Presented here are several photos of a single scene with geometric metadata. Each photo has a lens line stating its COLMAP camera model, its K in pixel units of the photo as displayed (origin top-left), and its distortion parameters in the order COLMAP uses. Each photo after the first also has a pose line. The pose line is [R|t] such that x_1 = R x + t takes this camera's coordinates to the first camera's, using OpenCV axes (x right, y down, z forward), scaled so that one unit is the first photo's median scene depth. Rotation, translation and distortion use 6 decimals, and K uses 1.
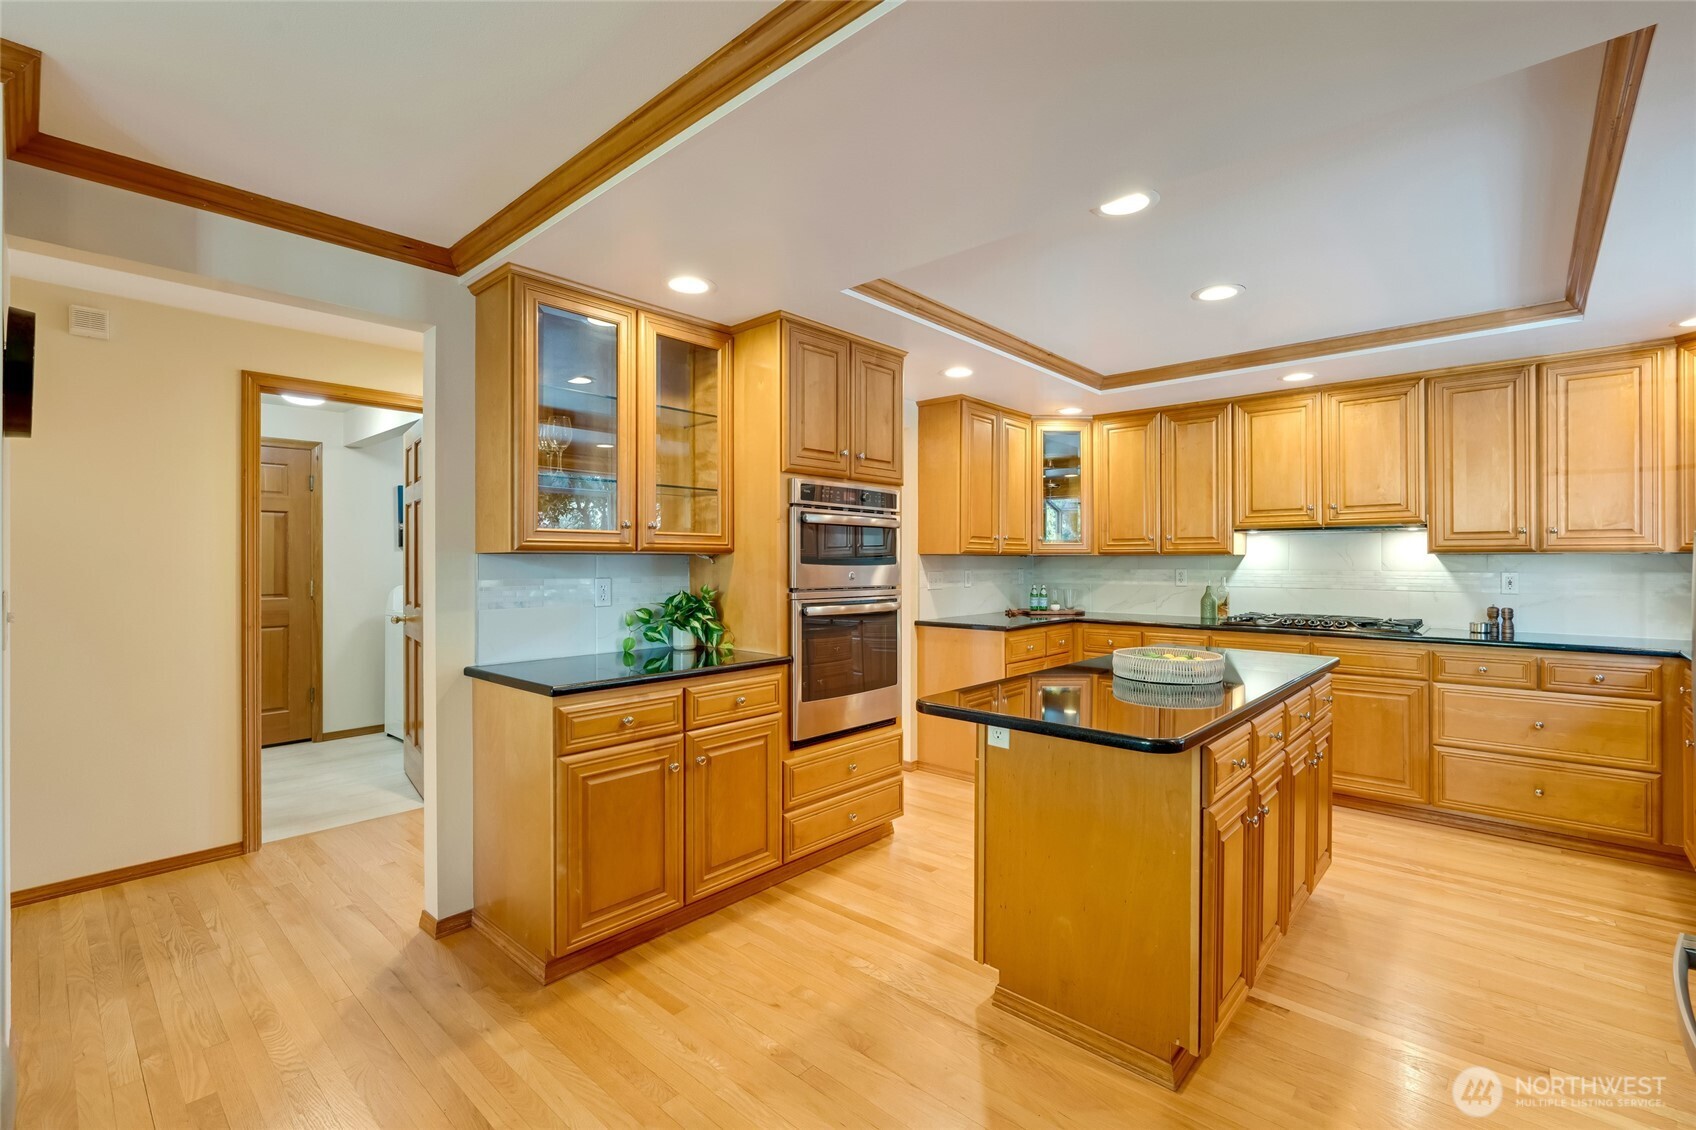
lens RADIAL K [[754.9, 0, 854.2], [0, 754.9, 561.8], [0, 0, 1]] dist [0.001937, 0.000680]
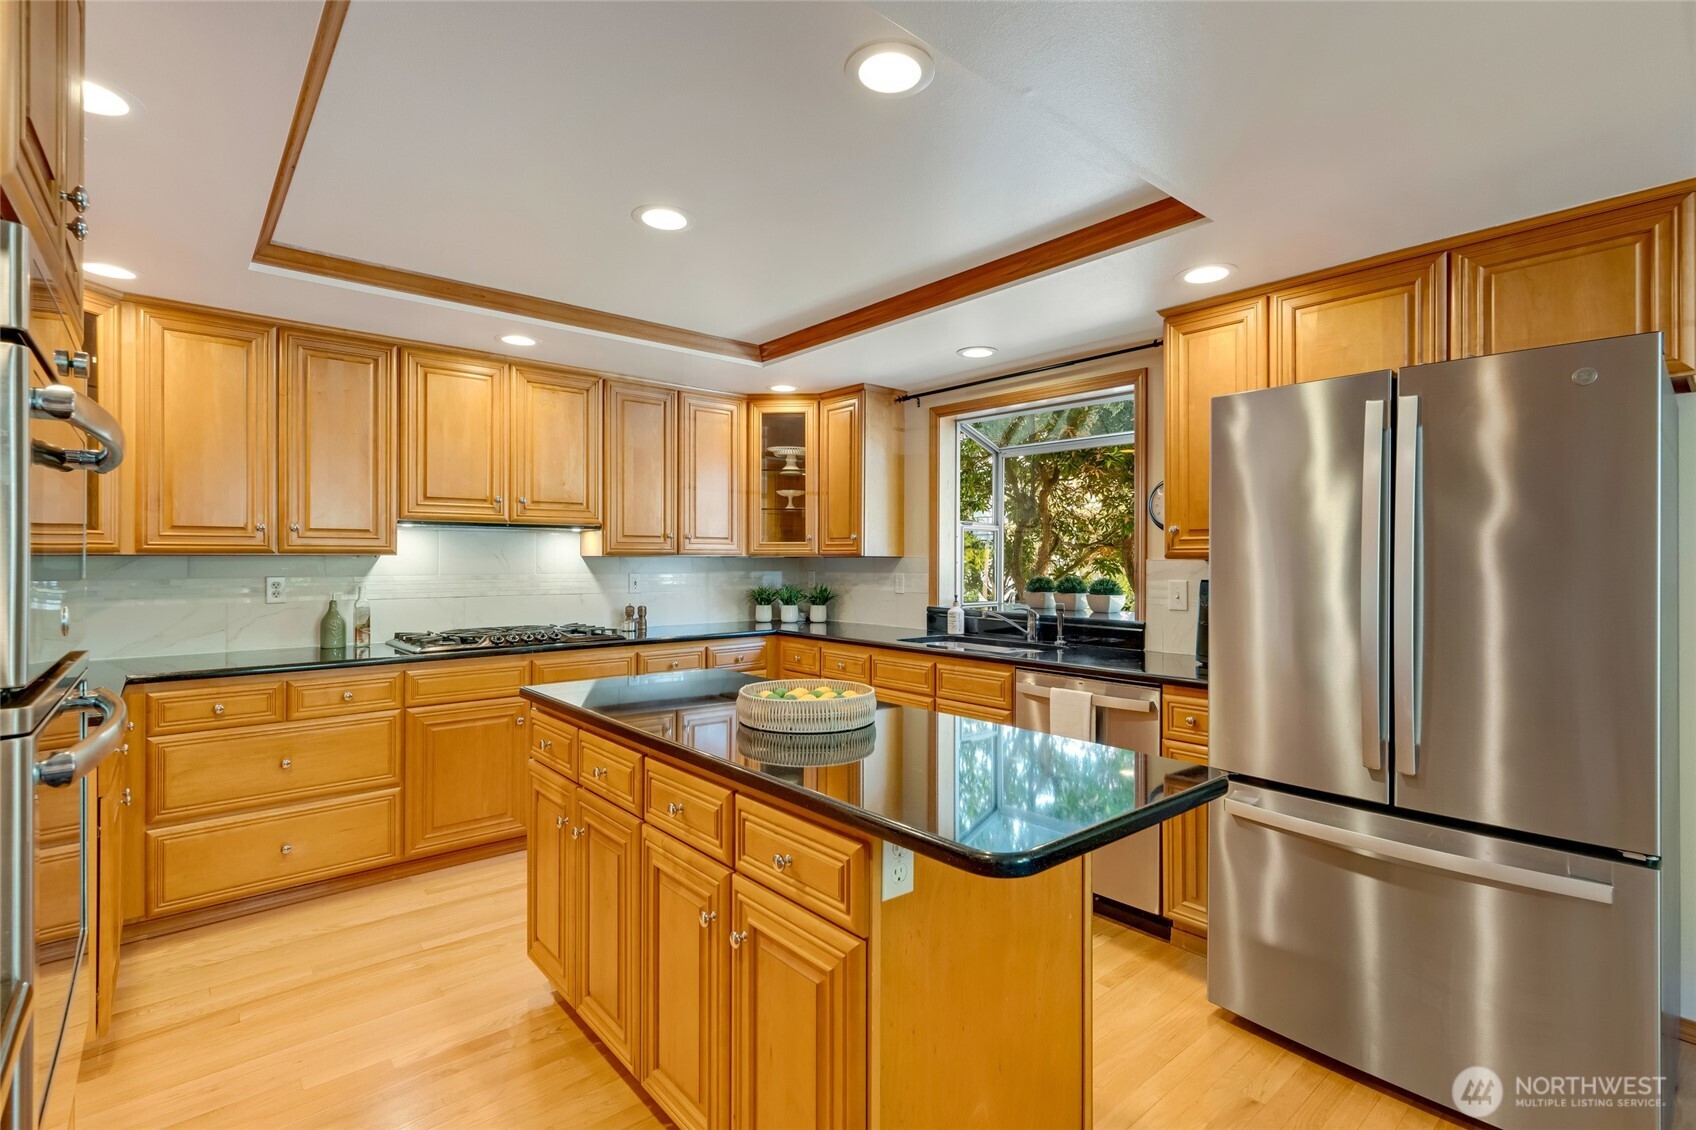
lens RADIAL K [[815.0, 0, 855.2], [0, 815.0, 558.9], [0, 0, 1]] dist [0.001321, -0.000014]
pose [[0.118050, -0.000046, 0.993008, -0.248665], [0.001447, 0.999999, -0.000125, -0.005996], [-0.993007, 0.001452, 0.118050, 0.515323]]
